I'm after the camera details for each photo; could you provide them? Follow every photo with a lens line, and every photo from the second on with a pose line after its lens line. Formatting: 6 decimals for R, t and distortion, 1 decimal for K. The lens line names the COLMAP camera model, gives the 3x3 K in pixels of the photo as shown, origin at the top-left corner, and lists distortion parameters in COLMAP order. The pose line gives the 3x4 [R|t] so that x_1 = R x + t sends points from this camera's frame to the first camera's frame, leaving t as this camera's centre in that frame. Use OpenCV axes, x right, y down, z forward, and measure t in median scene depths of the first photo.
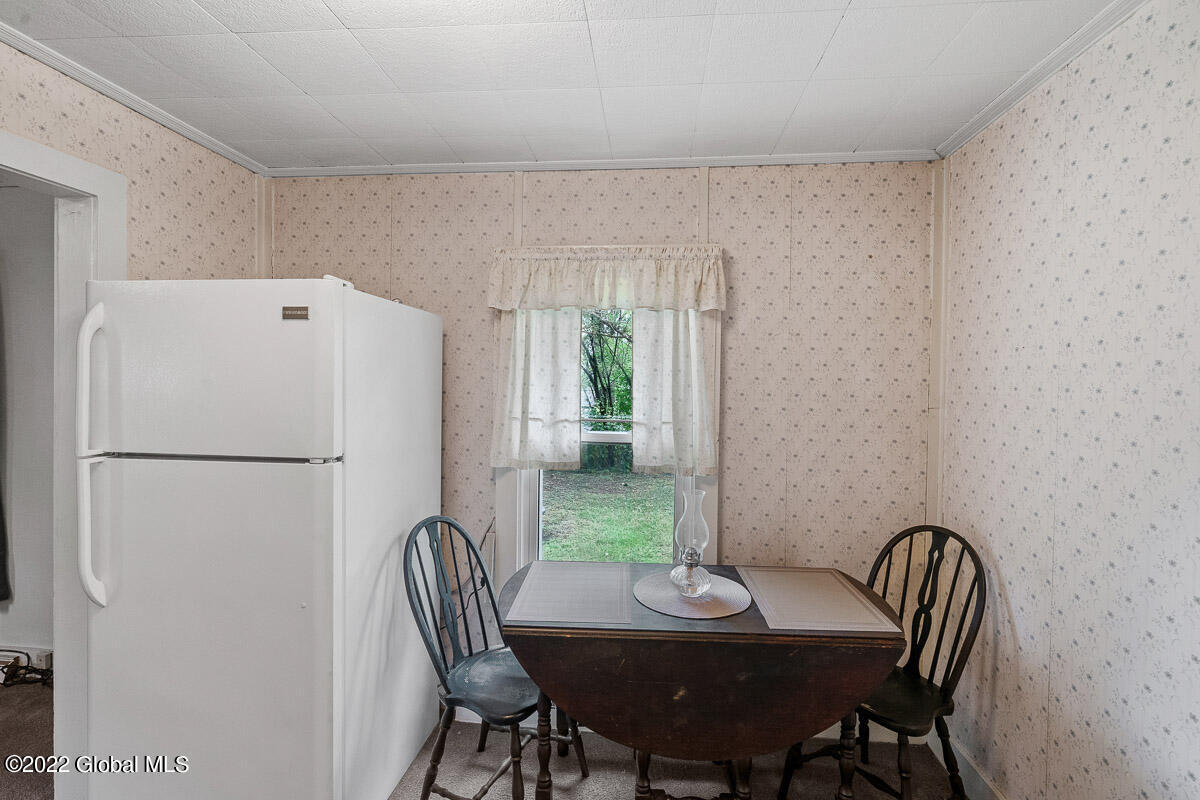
lens RADIAL K [[554.1, 0, 604.2], [0, 554.1, 393.0], [0, 0, 1]] dist [0.002004, 0.000763]
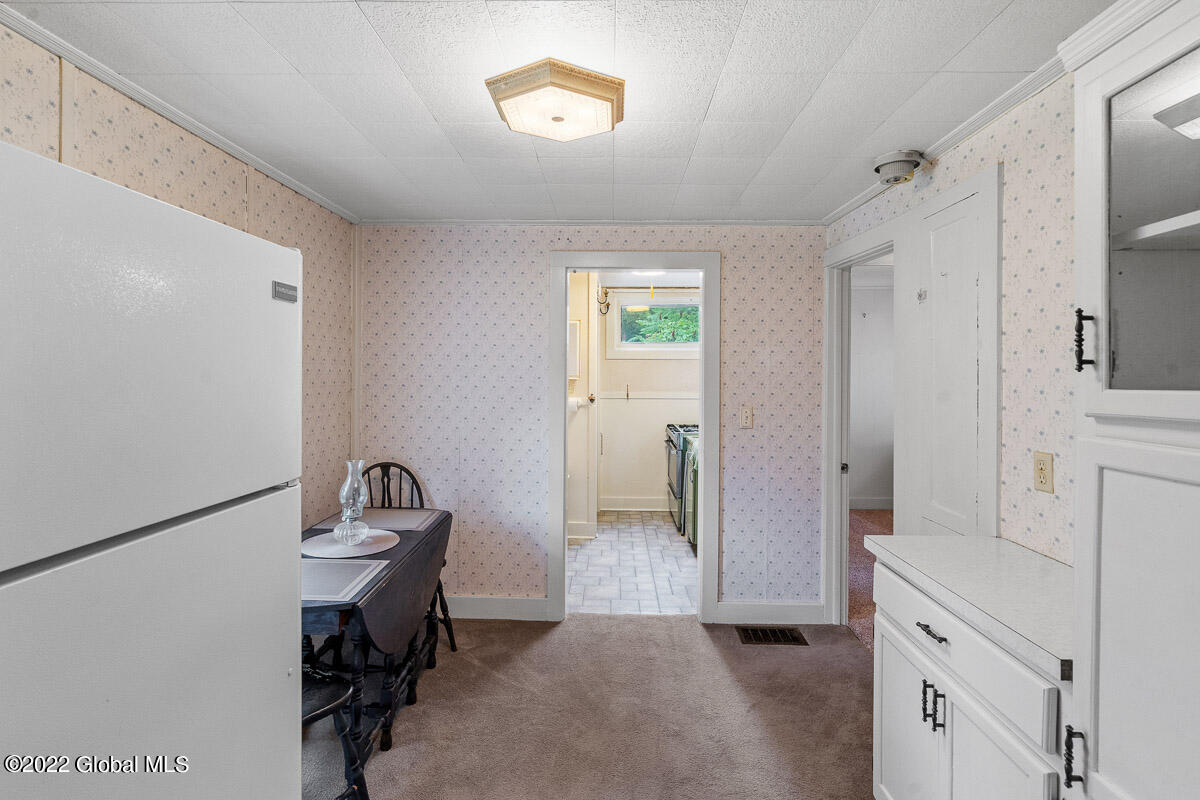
lens RADIAL K [[548.5, 0, 598.4], [0, 548.5, 378.5], [0, 0, 1]] dist [-0.000527, 0.000027]
pose [[-0.058100, -0.019737, 0.998116, -0.920719], [0.008216, 0.999761, 0.020248, -0.025931], [-0.998277, 0.009377, -0.057924, 0.425792]]
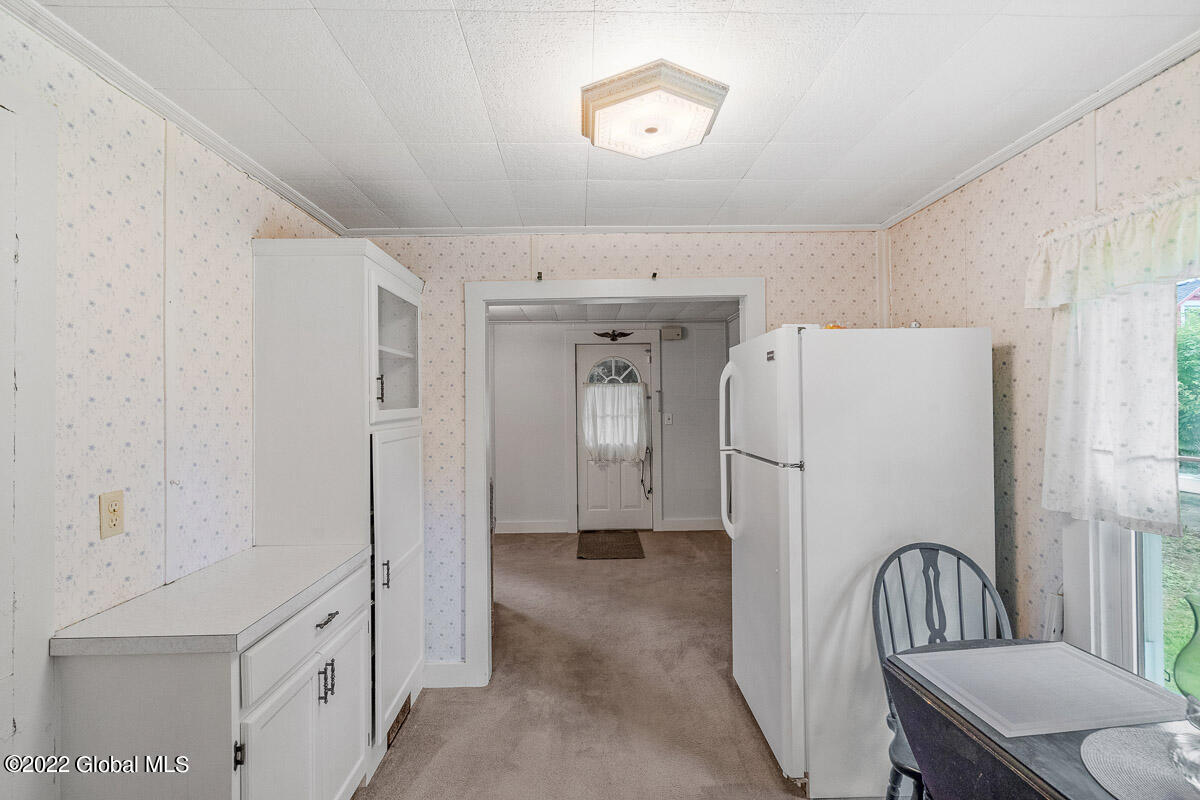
lens RADIAL K [[543.8, 0, 600.0], [0, 543.8, 400.0], [0, 0, 1]] dist [0.000217, 0.000270]
pose [[0.120027, -0.021142, -0.992546, 0.506822], [-0.001530, 0.999768, -0.021481, -0.003312], [0.992770, 0.004096, 0.119966, 0.285927]]
